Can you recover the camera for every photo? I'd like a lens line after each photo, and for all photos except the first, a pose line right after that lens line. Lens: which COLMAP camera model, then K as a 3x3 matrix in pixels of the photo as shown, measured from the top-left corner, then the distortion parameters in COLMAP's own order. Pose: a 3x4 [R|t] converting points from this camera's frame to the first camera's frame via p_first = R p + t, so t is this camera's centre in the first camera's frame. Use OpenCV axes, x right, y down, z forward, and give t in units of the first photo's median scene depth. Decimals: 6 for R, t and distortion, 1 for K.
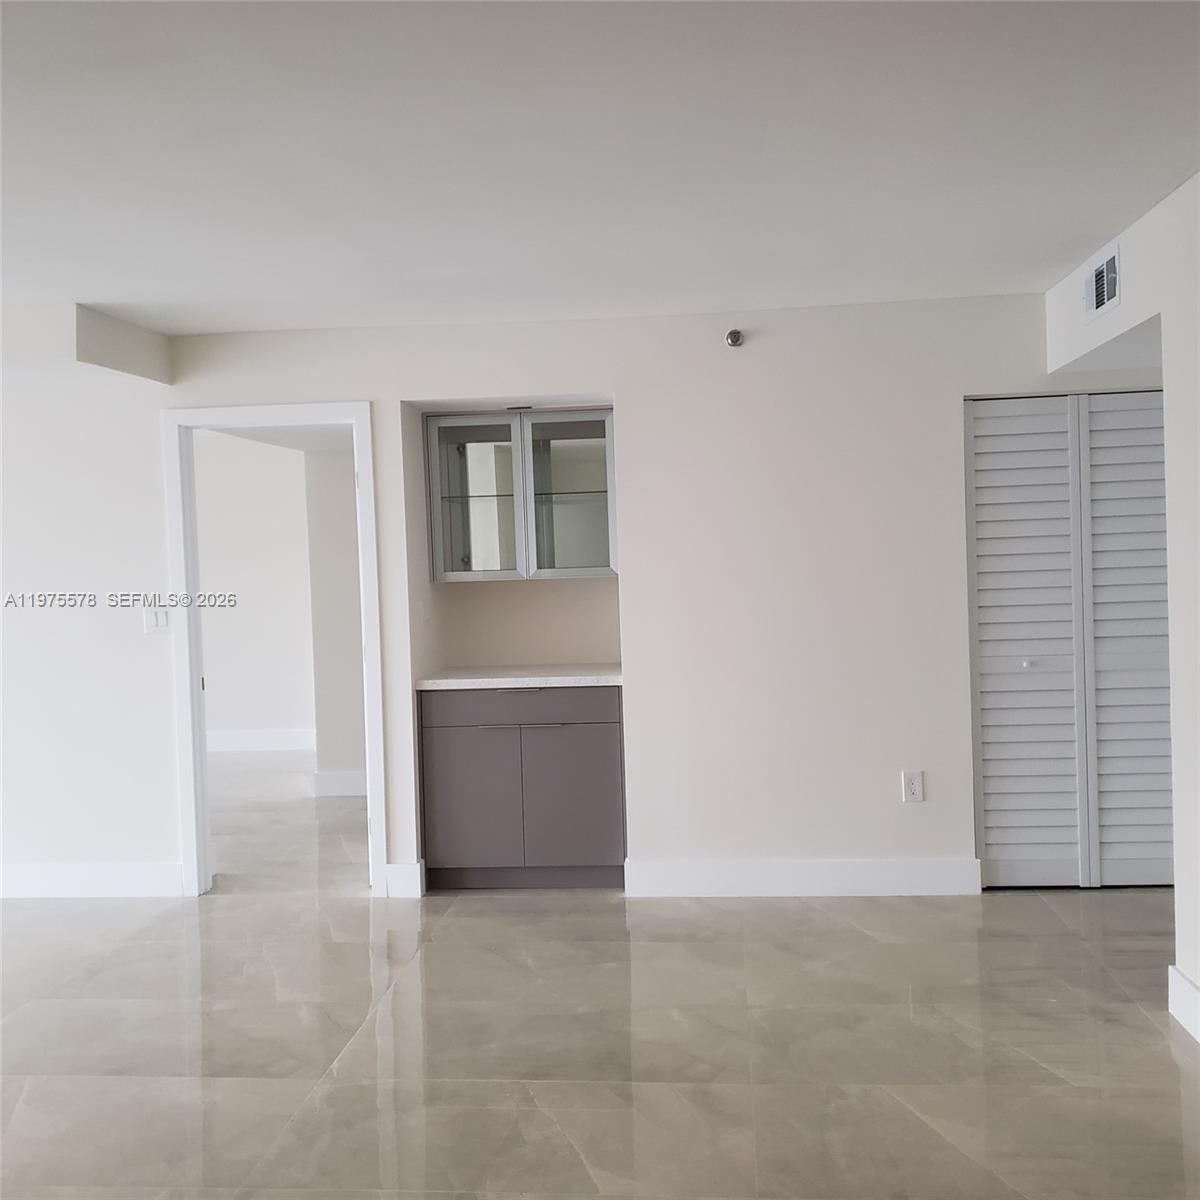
lens RADIAL K [[1246.6, 0, 595.6], [0, 1246.6, 598.6], [0, 0, 1]] dist [0.018211, 0.000000]
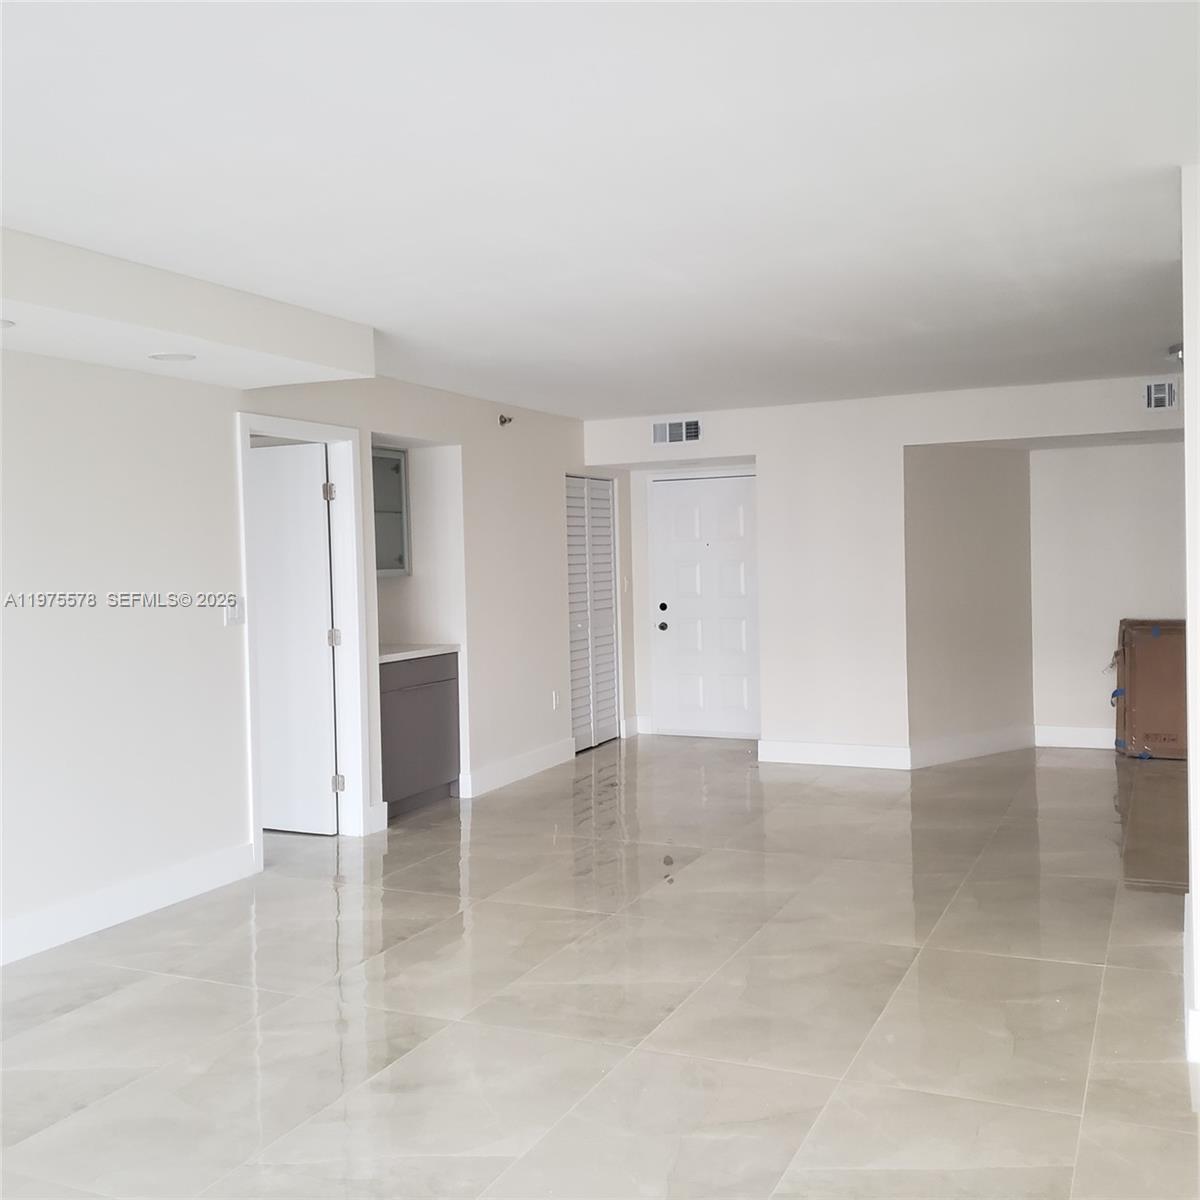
lens RADIAL K [[1246.6, 0, 598.1], [0, 1246.6, 598.9], [0, 0, 1]] dist [0.018211, 0.000000]
pose [[0.316648, -0.008599, 0.948504, -1.329832], [0.049111, 0.998766, -0.007340, 0.029124], [-0.947271, 0.048906, 0.316679, 0.407604]]
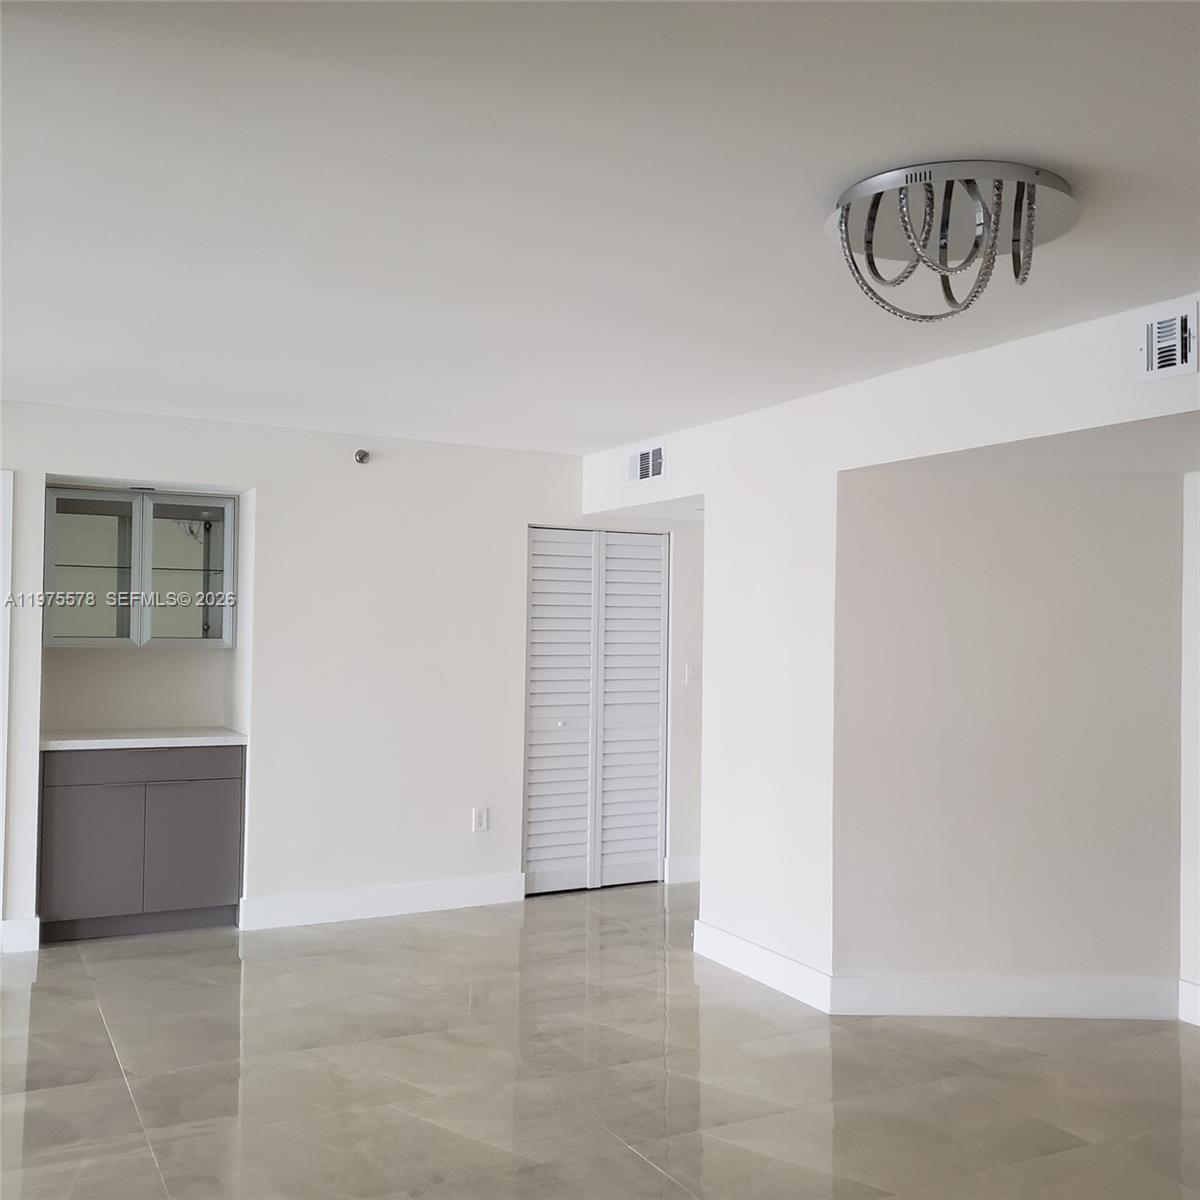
lens RADIAL K [[1246.6, 0, 646.9], [0, 1246.6, 588.1], [0, 0, 1]] dist [0.018211, 0.000000]
pose [[0.823069, 0.060638, 0.564694, -0.346749], [-0.020097, 0.996771, -0.077743, 0.008799], [-0.567585, 0.052640, 0.821630, -0.169841]]
